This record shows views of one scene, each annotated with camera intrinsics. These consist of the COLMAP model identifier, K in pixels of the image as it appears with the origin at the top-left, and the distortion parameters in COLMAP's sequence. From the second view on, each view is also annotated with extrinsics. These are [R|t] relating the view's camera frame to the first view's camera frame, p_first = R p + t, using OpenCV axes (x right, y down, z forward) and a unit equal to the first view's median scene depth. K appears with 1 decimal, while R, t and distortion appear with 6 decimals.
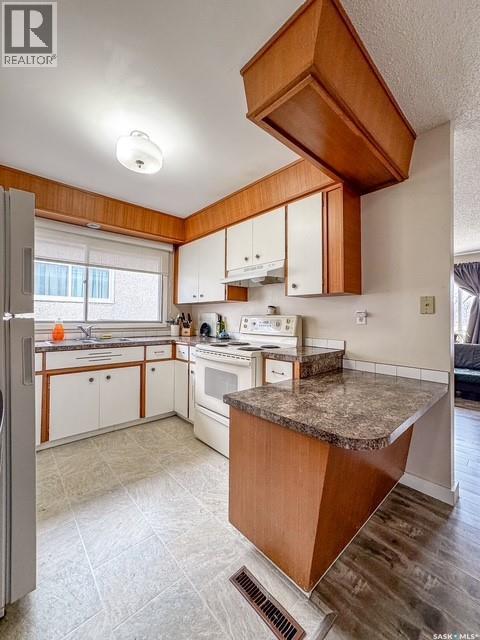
lens RADIAL K [[264.7, 0, 220.3], [0, 264.7, 306.7], [0, 0, 1]] dist [-0.025840, 0.004688]
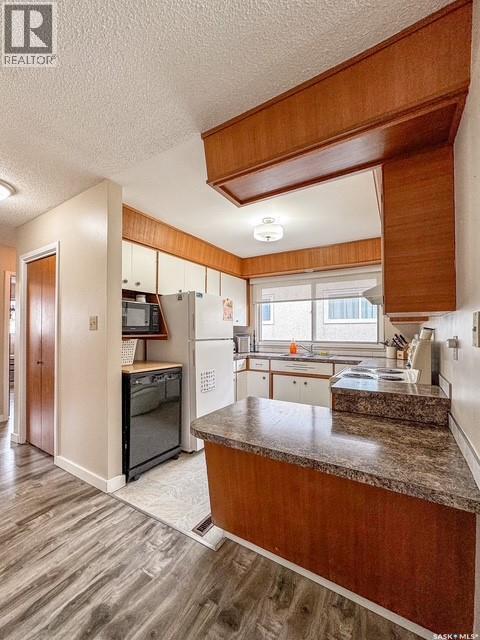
lens RADIAL K [[264.7, 0, 241.2], [0, 264.7, 314.9], [0, 0, 1]] dist [-0.025840, 0.004688]
pose [[0.279057, -0.069063, -0.957788, 0.751355], [0.041820, 0.997338, -0.059730, -0.013965], [0.959363, -0.023387, 0.281203, 0.286123]]
